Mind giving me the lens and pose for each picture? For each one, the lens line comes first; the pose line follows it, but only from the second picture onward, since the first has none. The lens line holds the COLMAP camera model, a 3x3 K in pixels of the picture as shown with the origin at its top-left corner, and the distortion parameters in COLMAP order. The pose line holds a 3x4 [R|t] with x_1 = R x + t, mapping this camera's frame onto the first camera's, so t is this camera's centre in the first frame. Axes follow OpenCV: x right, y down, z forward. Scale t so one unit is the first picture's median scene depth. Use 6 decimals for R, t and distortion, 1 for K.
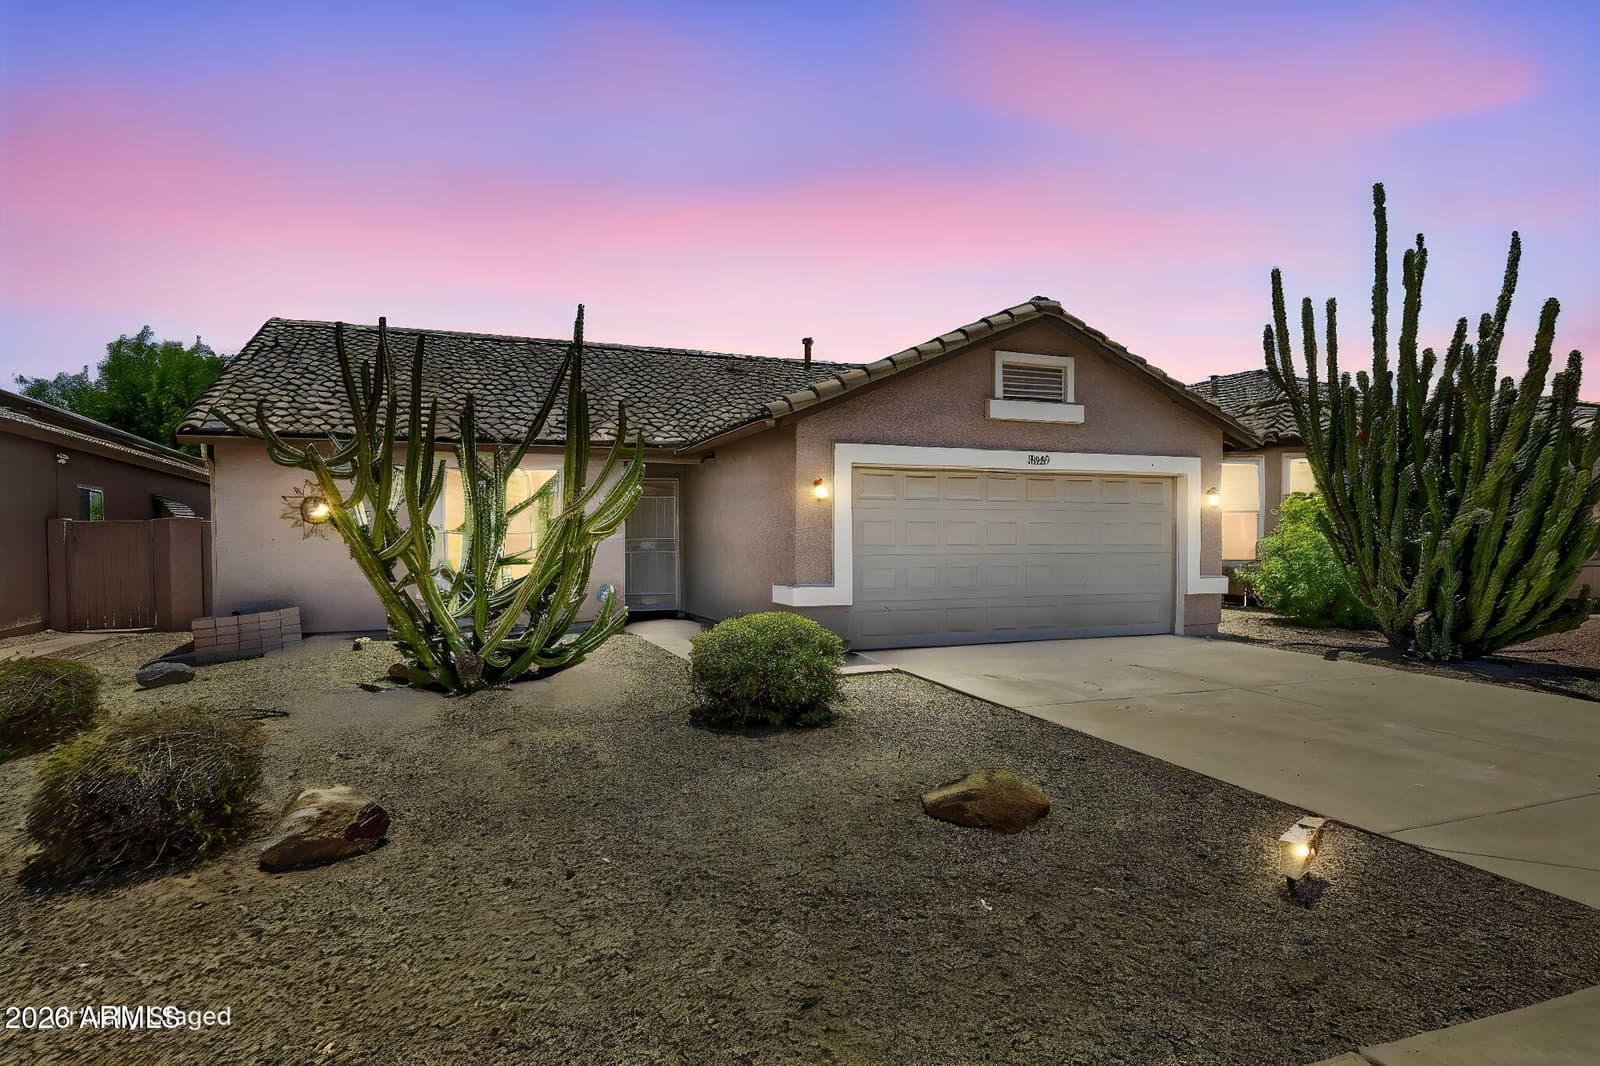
lens RADIAL K [[893.3, 0, 803.8], [0, 893.3, 535.8], [0, 0, 1]] dist [-0.005665, -0.000307]
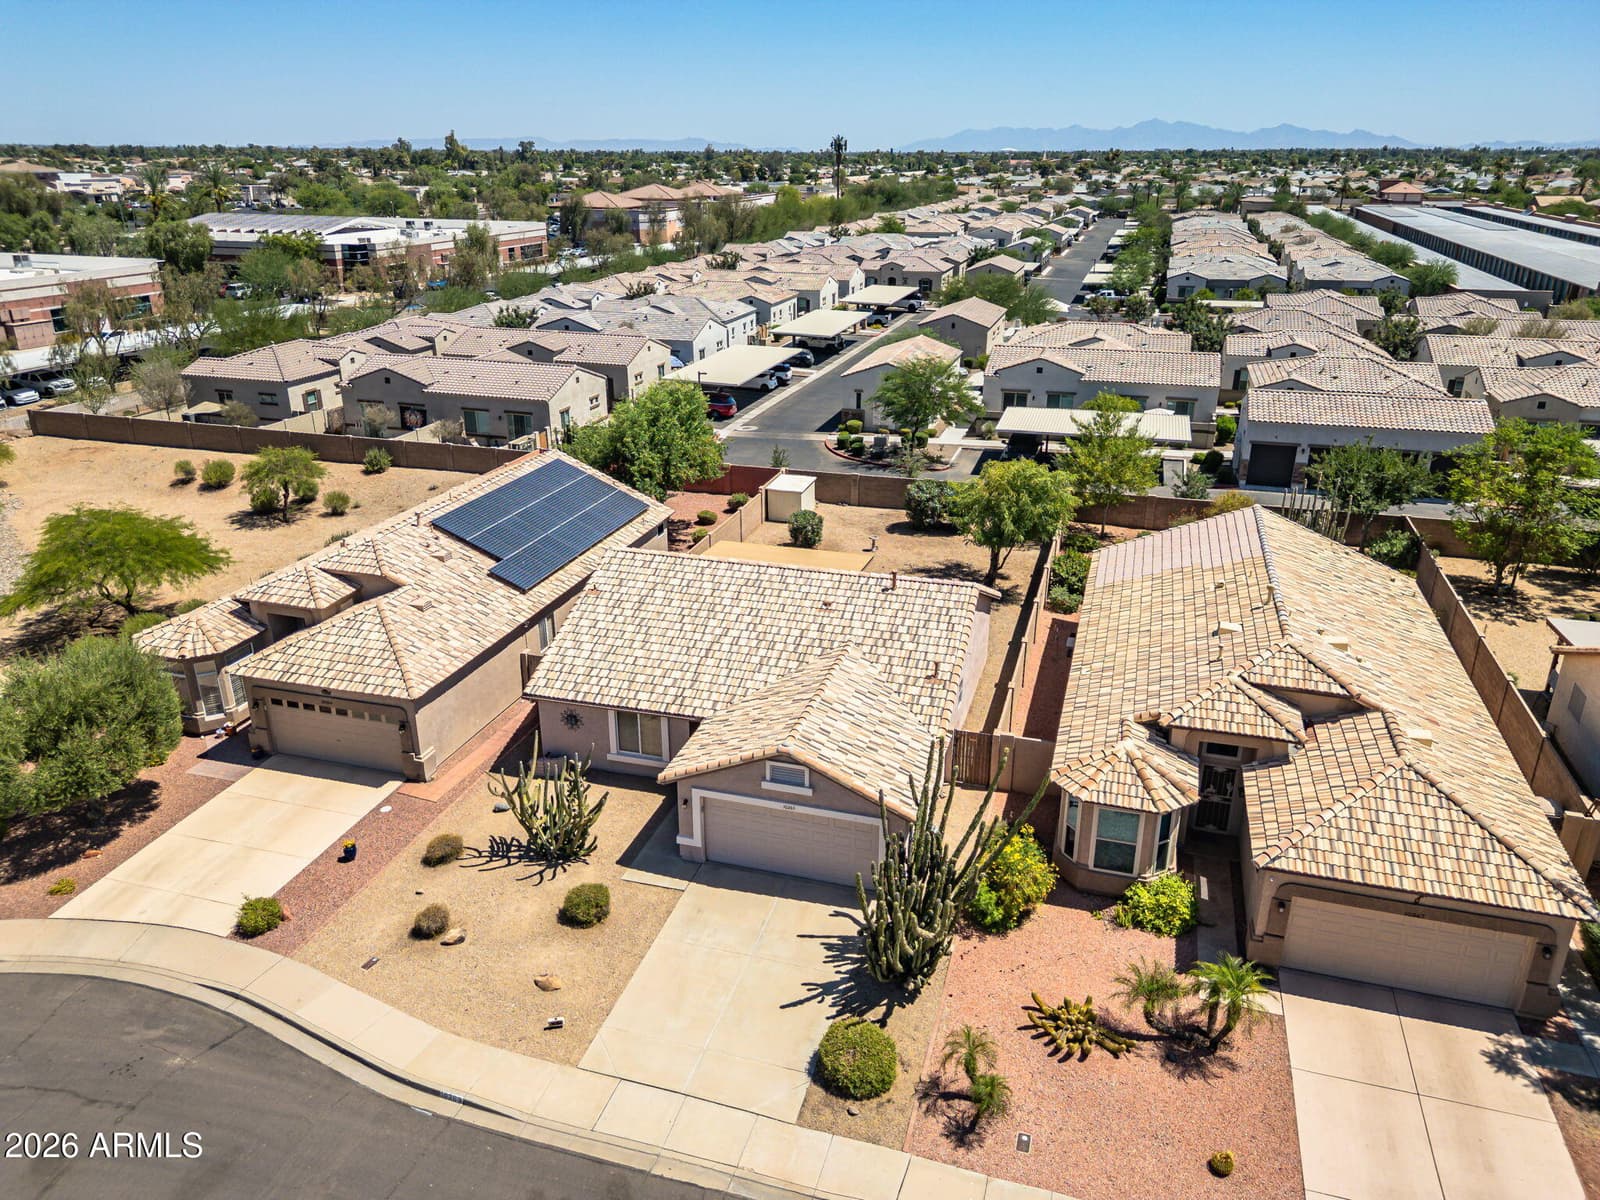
lens RADIAL K [[1127.5, 0, 793.5], [0, 1127.5, 590.5], [0, 0, 1]] dist [0.054780, -0.047646]
pose [[0.780075, 0.219480, -0.585927, 1.797494], [0.002430, 0.935387, 0.353618, -1.575135], [0.625681, -0.277272, 0.729139, -0.828640]]
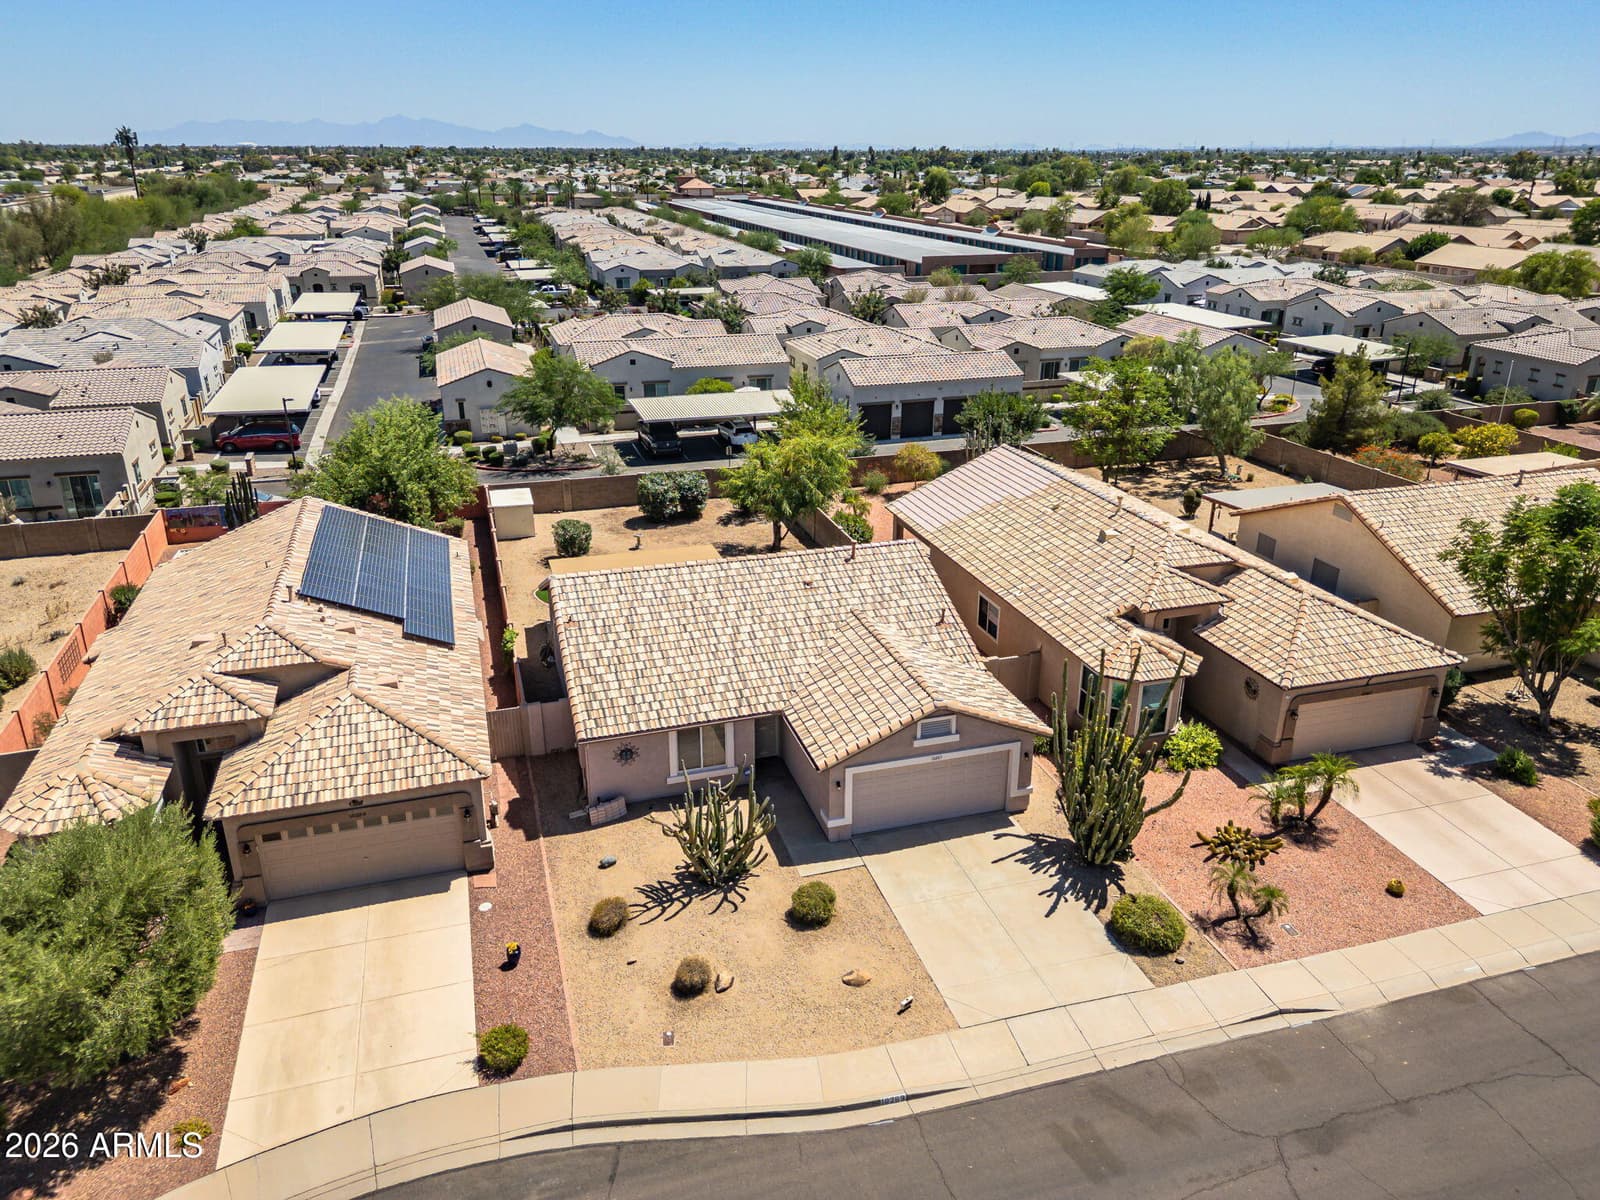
lens RADIAL K [[1127.5, 0, 792.8], [0, 1127.5, 594.5], [0, 0, 1]] dist [0.054780, -0.047646]
pose [[0.996322, 0.025792, -0.081712, 0.126884], [0.005462, 0.932564, 0.360964, -1.591295], [0.085512, -0.360083, 0.928993, -1.637412]]
